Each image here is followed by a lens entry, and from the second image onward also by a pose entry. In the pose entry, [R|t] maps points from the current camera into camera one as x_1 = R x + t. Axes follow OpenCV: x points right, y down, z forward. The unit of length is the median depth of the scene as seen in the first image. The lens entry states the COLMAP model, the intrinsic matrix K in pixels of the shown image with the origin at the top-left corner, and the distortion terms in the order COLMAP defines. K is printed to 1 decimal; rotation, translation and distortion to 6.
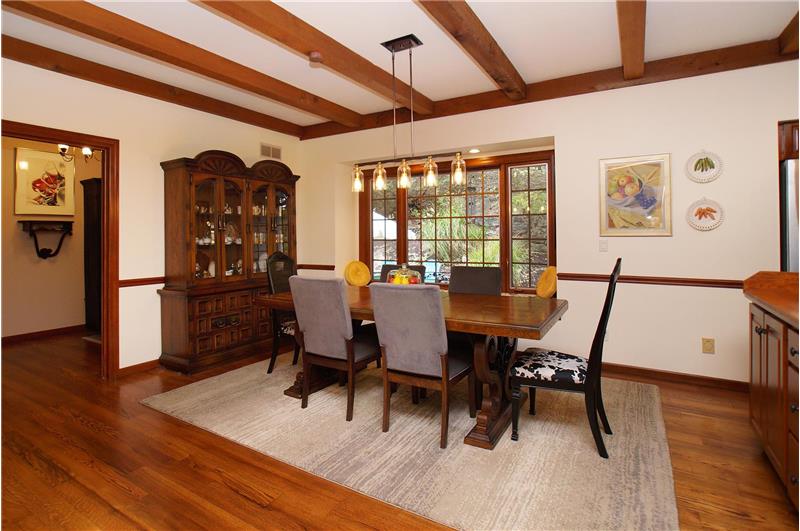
lens RADIAL K [[405.8, 0, 394.9], [0, 405.8, 234.8], [0, 0, 1]] dist [-0.028198, 0.000426]
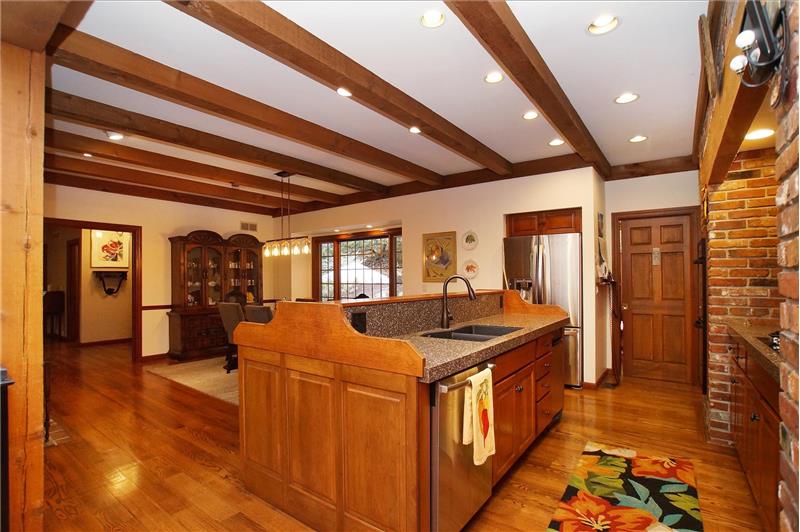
lens RADIAL K [[370.3, 0, 416.7], [0, 370.3, 281.4], [0, 0, 1]] dist [-0.002842, -0.000341]
pose [[0.996631, 0.003069, -0.081961, 0.562329], [-0.002500, 0.999972, 0.007044, -0.008694], [0.081981, -0.006815, 0.996611, -0.452838]]
